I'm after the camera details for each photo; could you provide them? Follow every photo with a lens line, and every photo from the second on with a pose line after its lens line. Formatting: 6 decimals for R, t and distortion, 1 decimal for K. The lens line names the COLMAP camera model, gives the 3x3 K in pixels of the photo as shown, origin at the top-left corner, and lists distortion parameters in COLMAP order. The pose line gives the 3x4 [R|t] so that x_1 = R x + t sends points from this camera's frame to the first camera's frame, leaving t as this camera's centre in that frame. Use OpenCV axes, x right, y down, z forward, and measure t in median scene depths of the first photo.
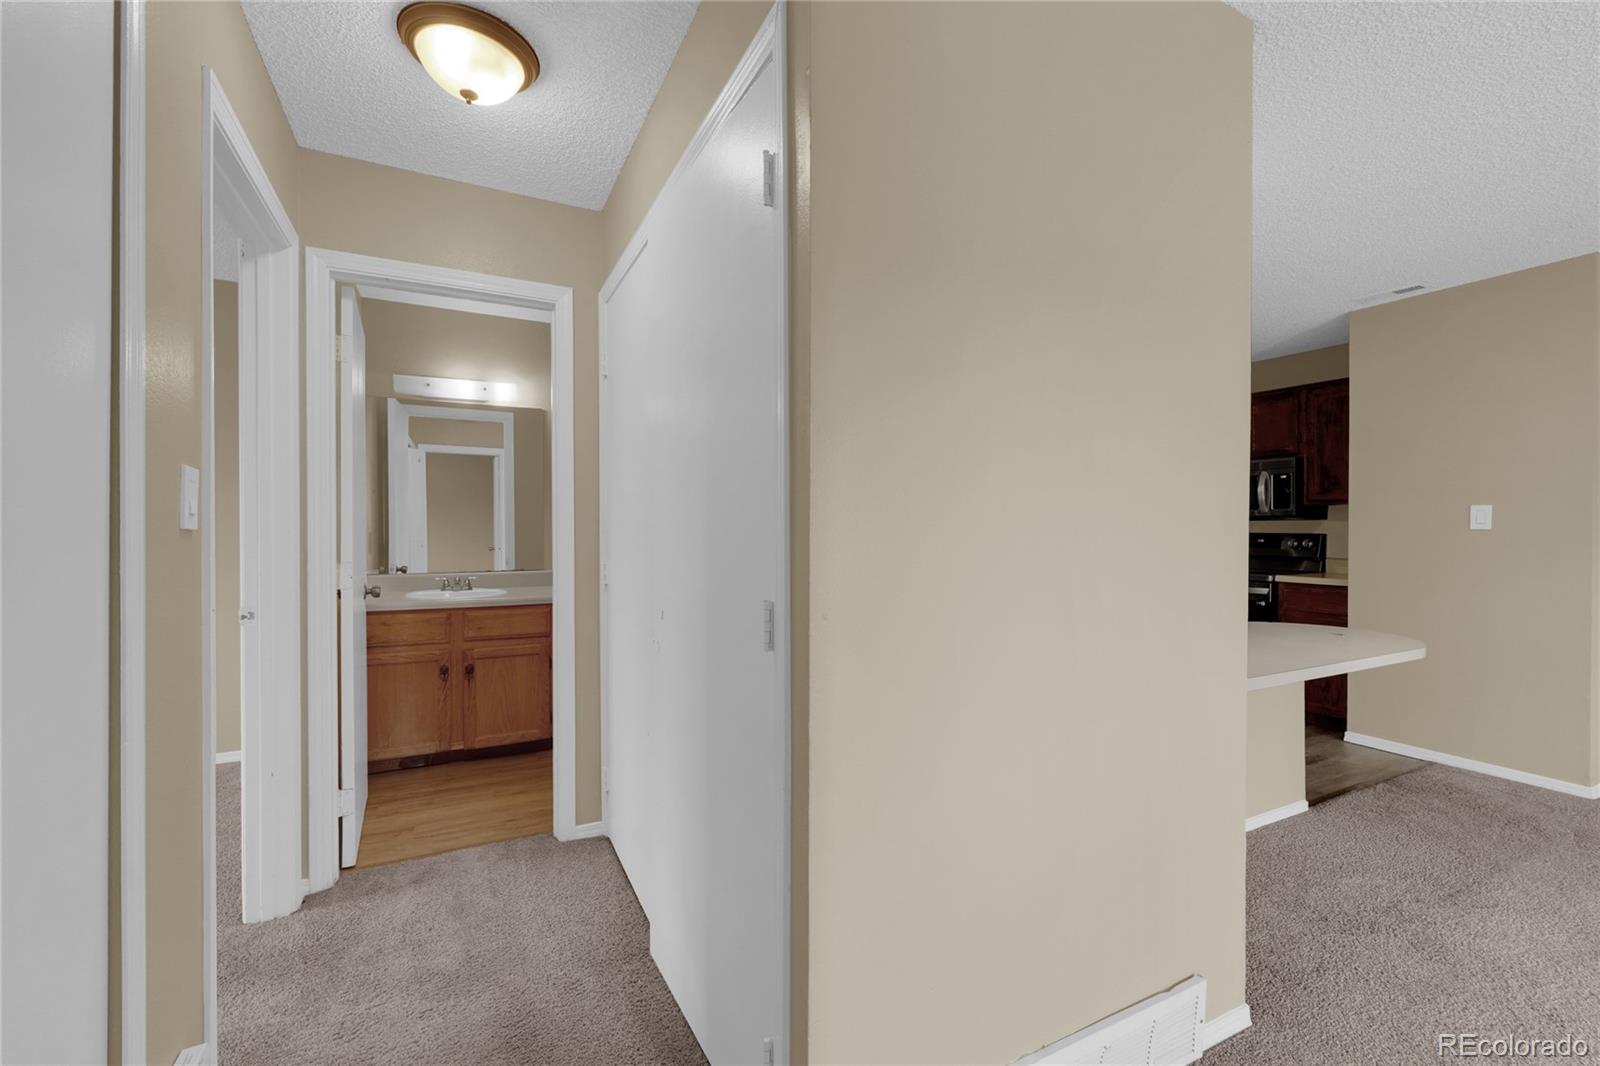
lens RADIAL K [[672.3, 0, 800.0], [0, 672.3, 533.0], [0, 0, 1]] dist [-0.000879, -0.000076]
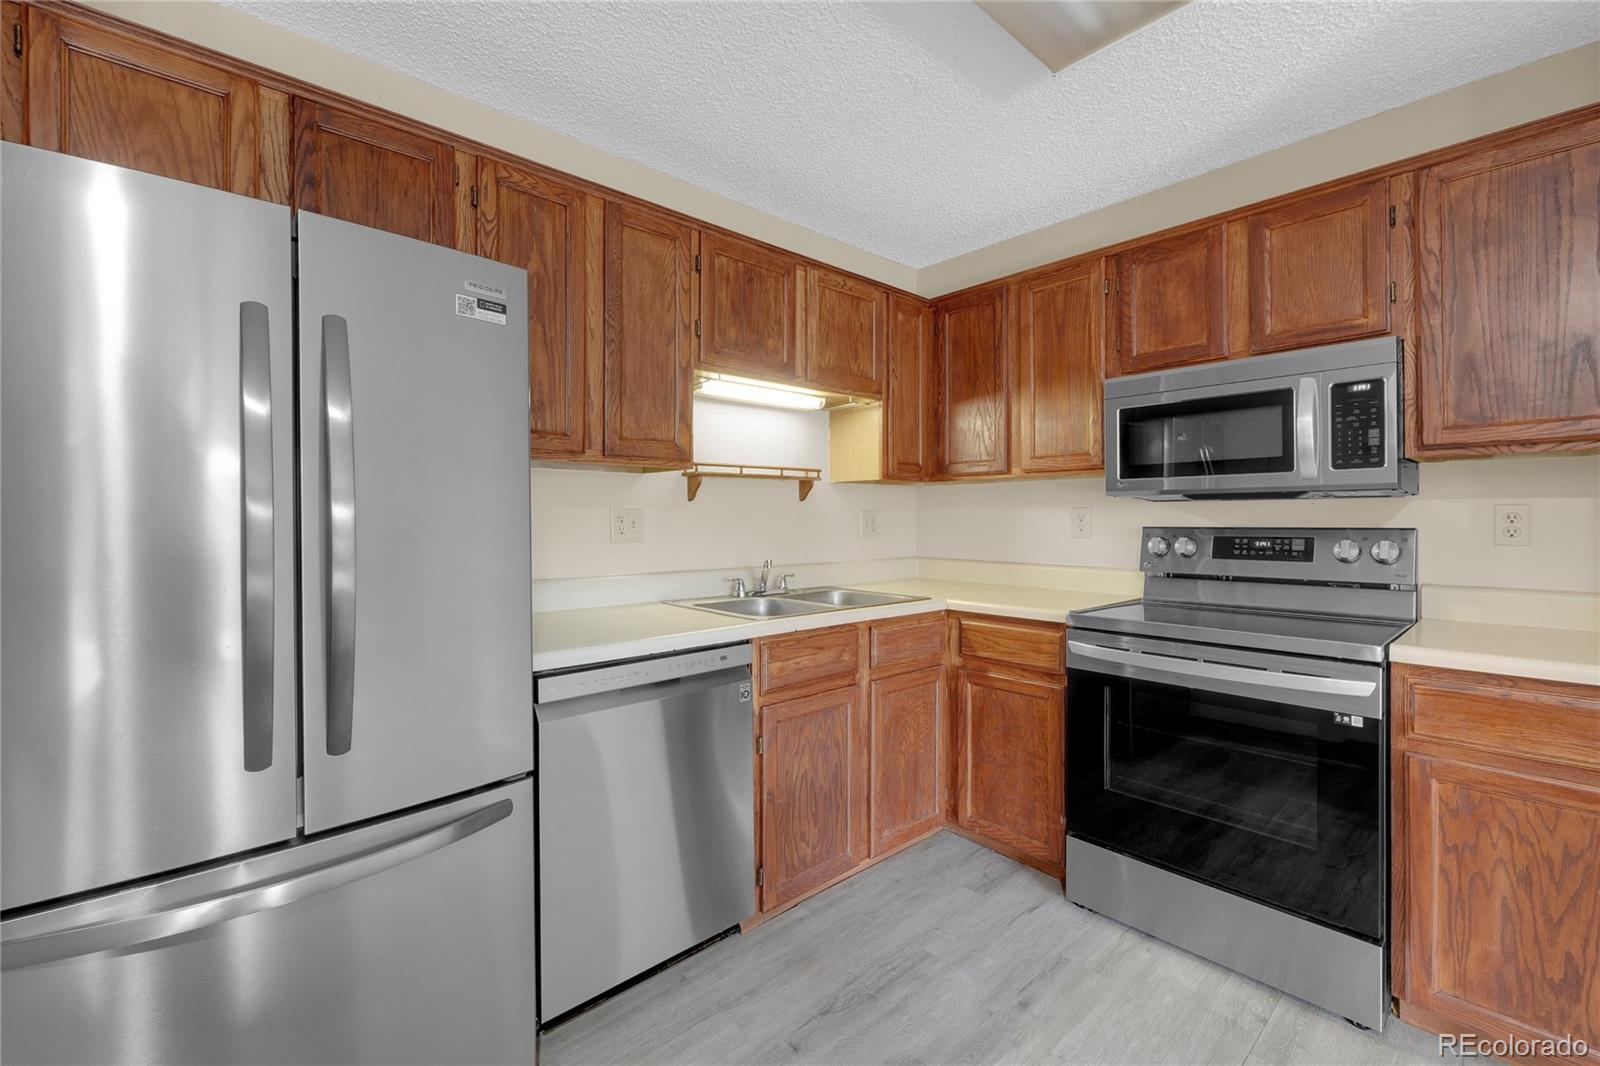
lens RADIAL K [[684.5, 0, 802.6], [0, 684.5, 518.2], [0, 0, 1]] dist [-0.001537, 0.000047]
pose [[0.961934, -0.005110, 0.273233, 0.300537], [0.007916, 0.999927, -0.009169, -0.004888], [-0.273166, 0.010983, 0.961904, 0.734317]]
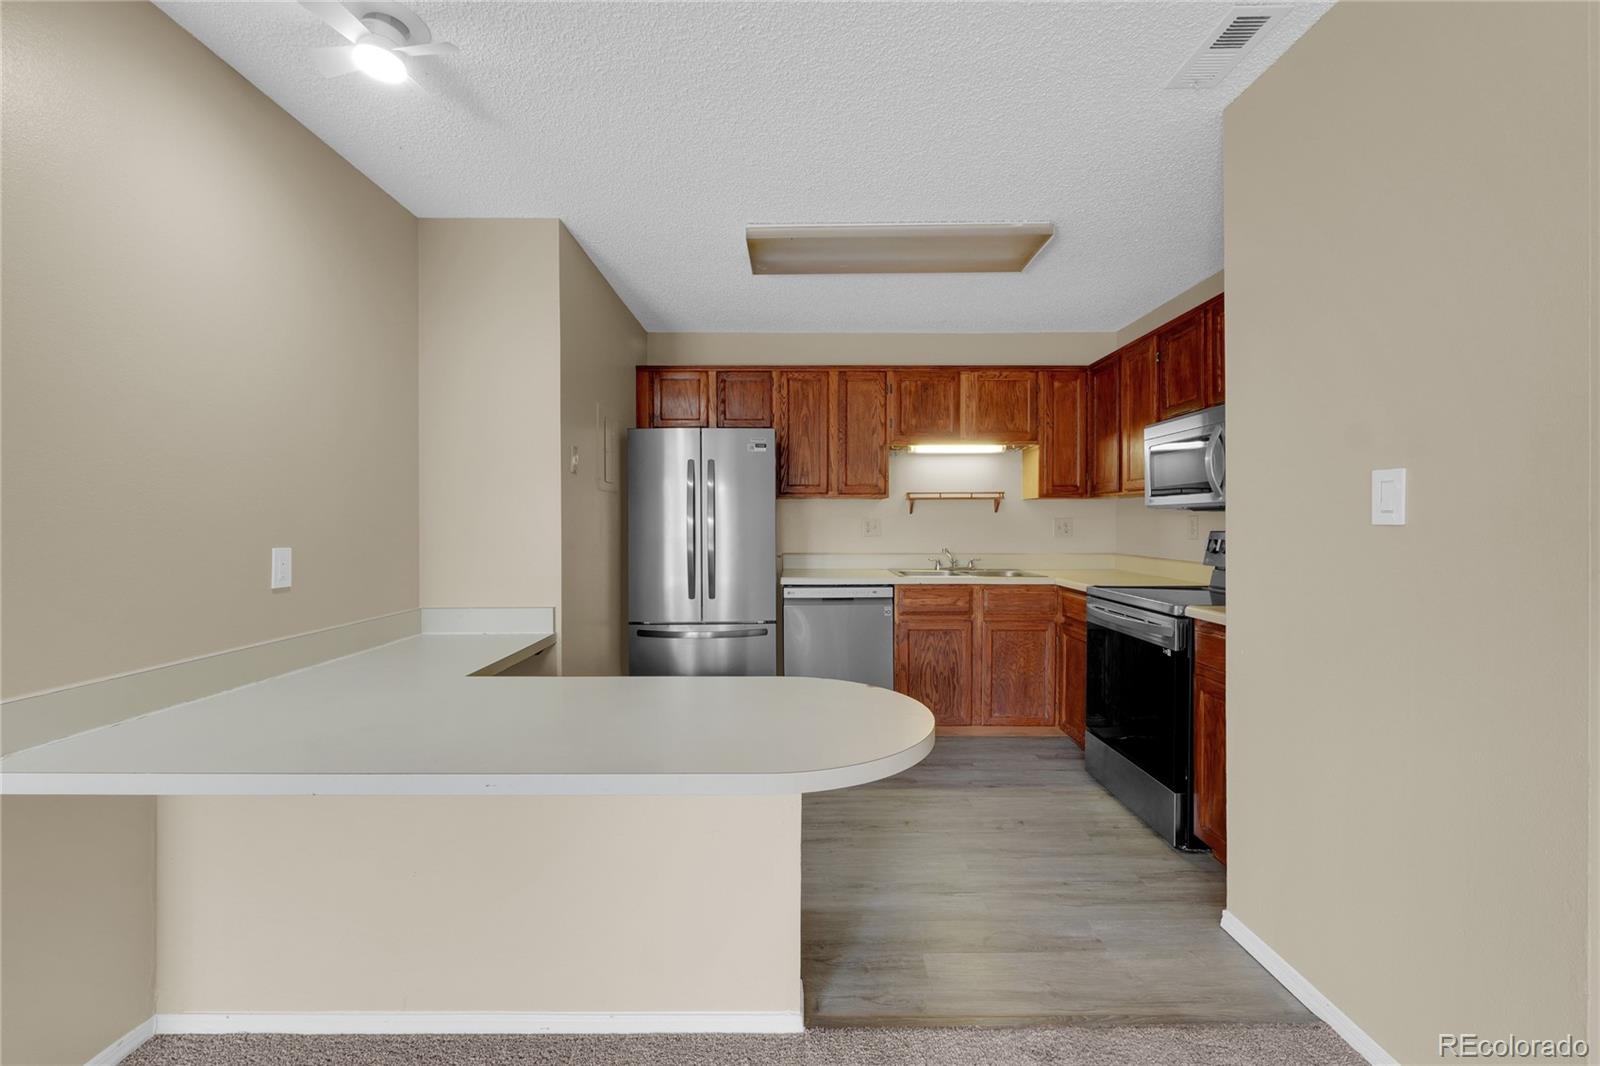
lens RADIAL K [[672.3, 0, 800.0], [0, 672.3, 533.0], [0, 0, 1]] dist [-0.000879, -0.000076]
pose [[0.895931, 0.002575, -0.444186, 0.672992], [-0.000862, 0.999991, 0.004058, -0.000962], [0.444193, -0.003253, 0.895925, 0.337826]]
